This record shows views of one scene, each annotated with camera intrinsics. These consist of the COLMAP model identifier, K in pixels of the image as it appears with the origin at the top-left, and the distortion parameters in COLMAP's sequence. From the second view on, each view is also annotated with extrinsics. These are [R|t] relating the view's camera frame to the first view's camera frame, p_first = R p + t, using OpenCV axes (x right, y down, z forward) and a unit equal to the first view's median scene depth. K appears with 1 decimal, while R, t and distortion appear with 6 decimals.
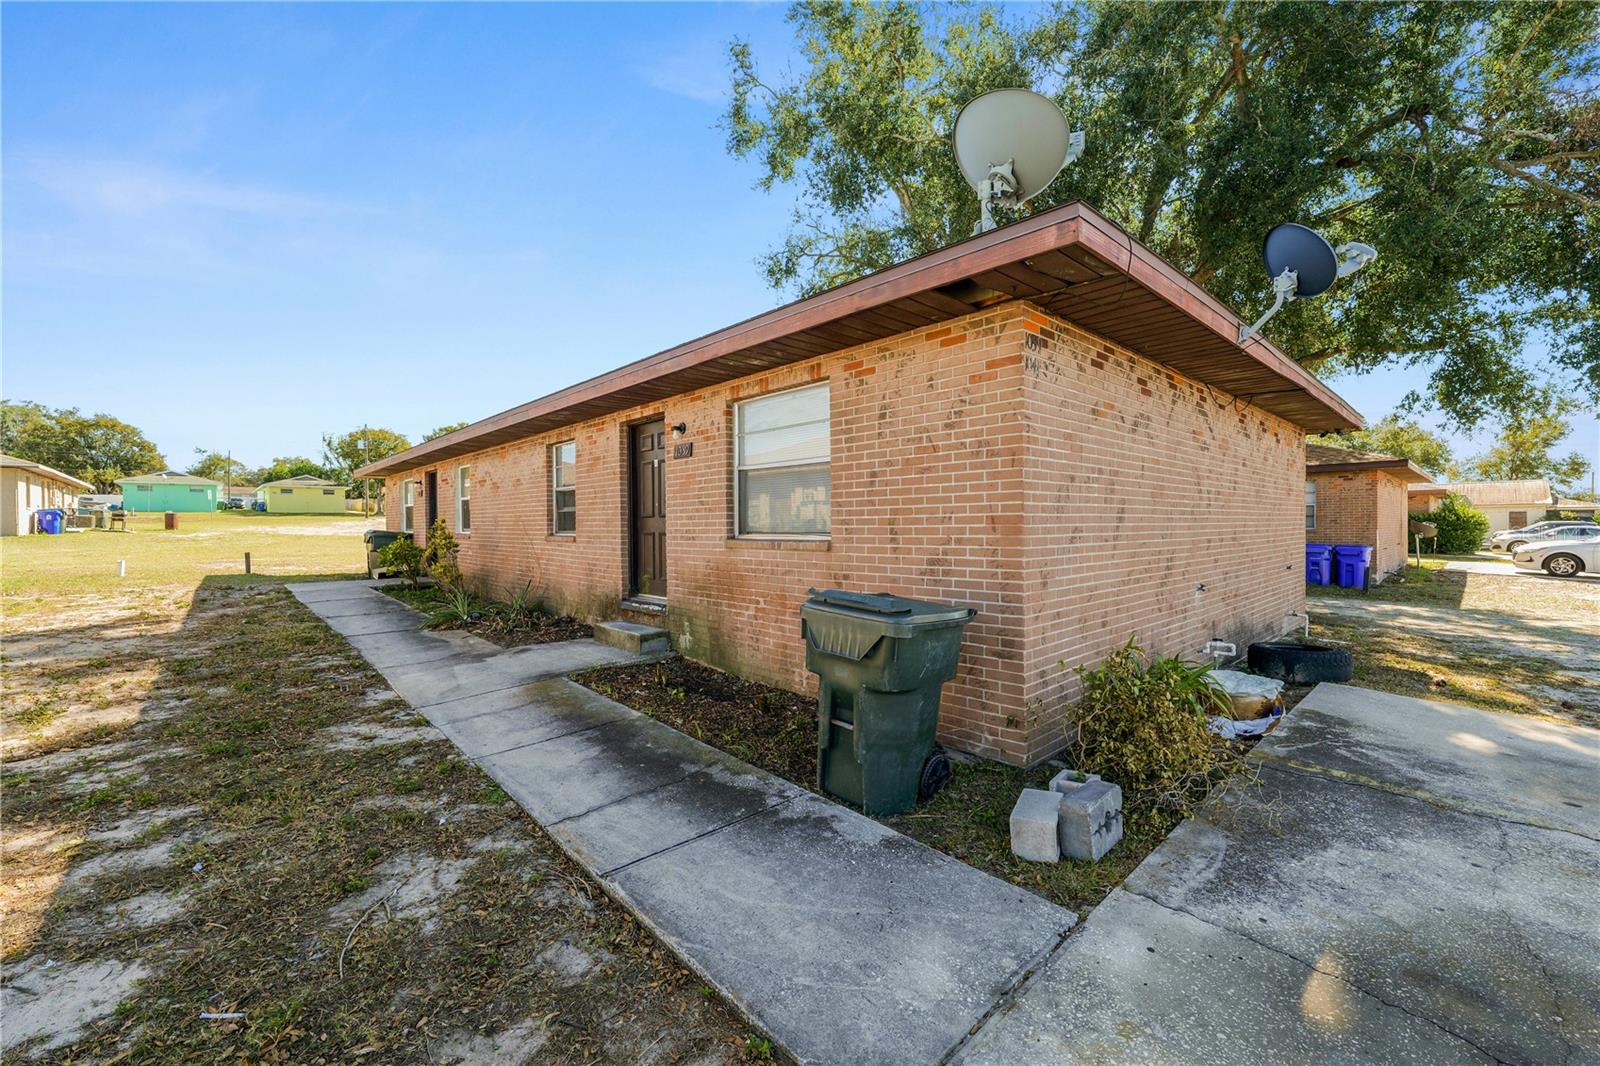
lens RADIAL K [[649.8, 0, 800.8], [0, 649.8, 532.7], [0, 0, 1]] dist [-0.016057, 0.001036]
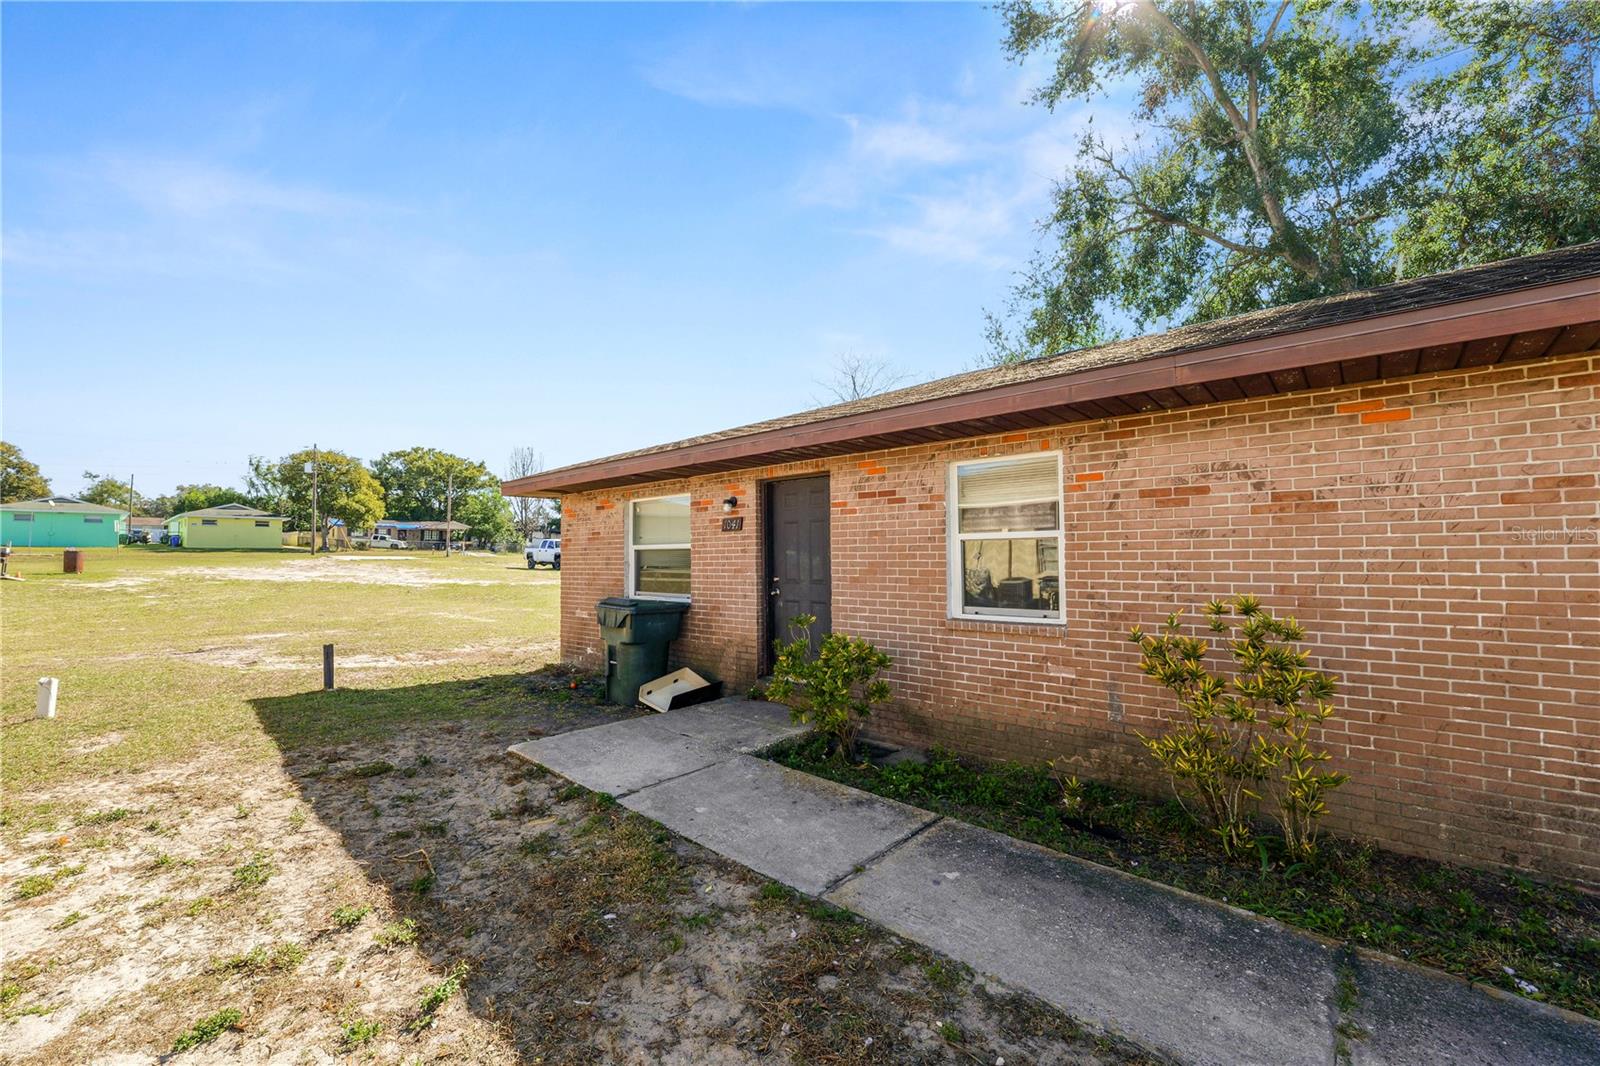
lens RADIAL K [[649.8, 0, 803.3], [0, 649.8, 535.2], [0, 0, 1]] dist [-0.016057, 0.001036]
pose [[0.995221, 0.003954, 0.097572, -1.648997], [0.000954, 0.998739, -0.050204, -0.078774], [-0.097647, 0.050057, 0.993961, 1.424583]]
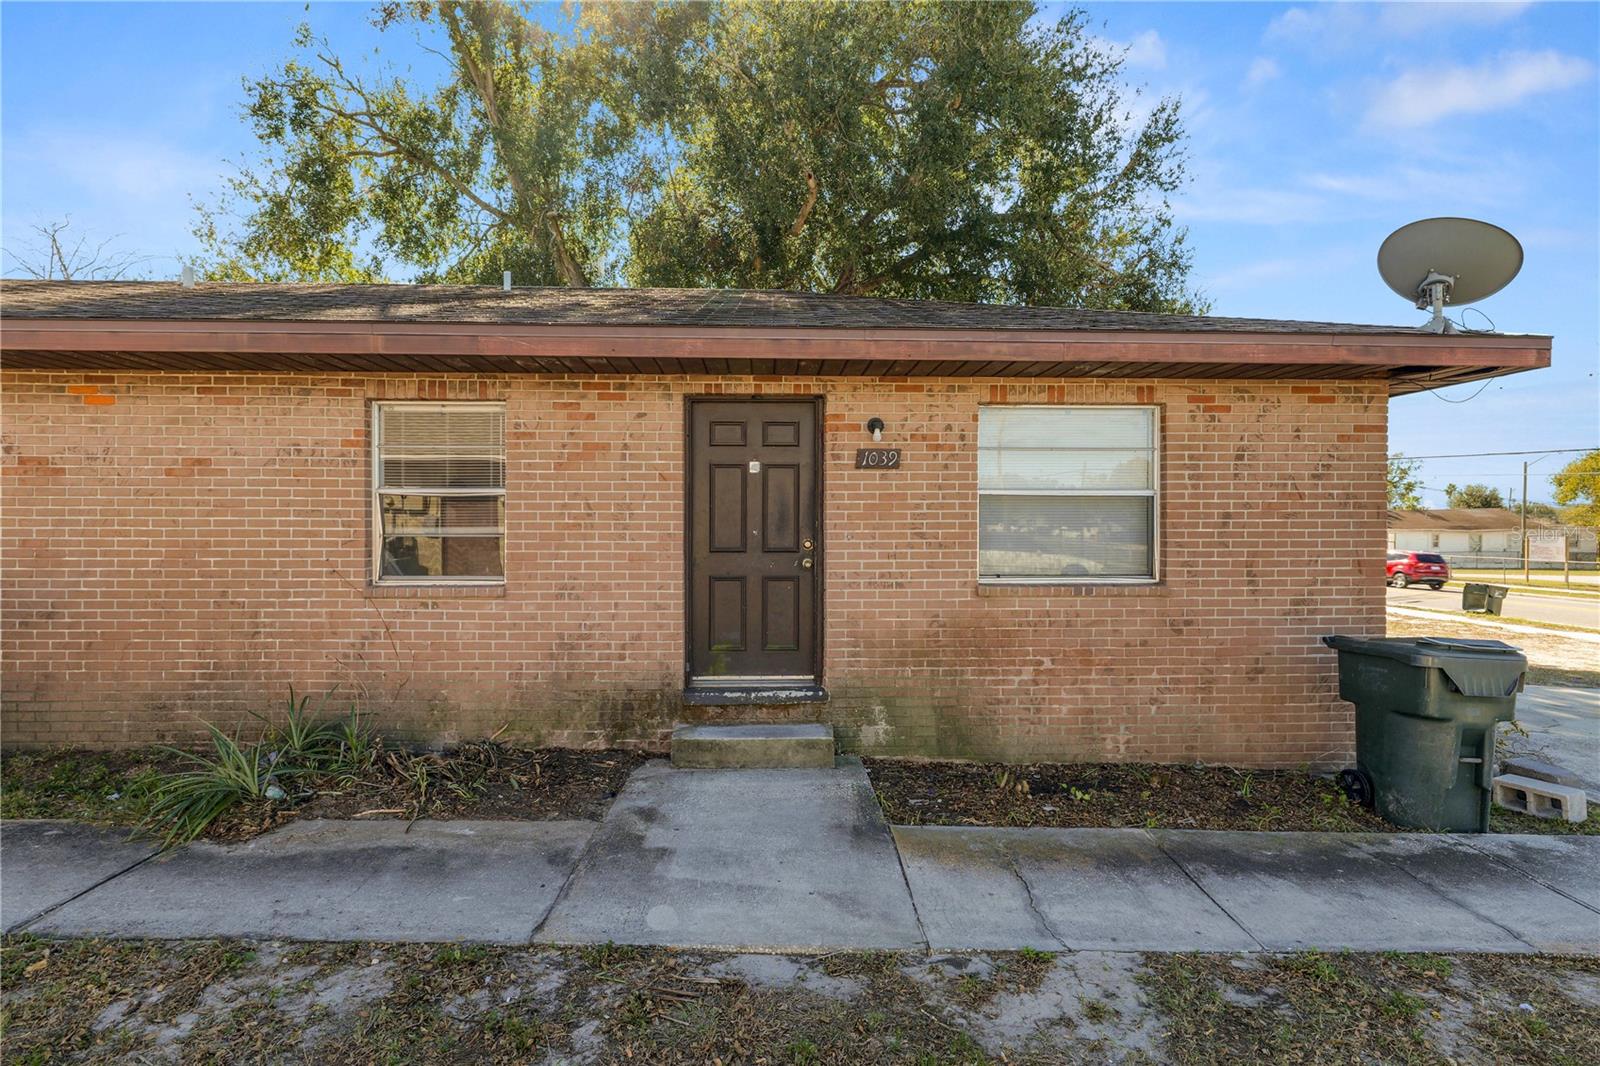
lens RADIAL K [[796.4, 0, 801.6], [0, 796.4, 535.9], [0, 0, 1]] dist [0.004857, -0.000391]
pose [[0.651729, -0.000376, 0.758452, -1.168159], [0.003748, 0.999989, -0.002726, -0.055983], [-0.758443, 0.004619, 0.651723, 0.677551]]
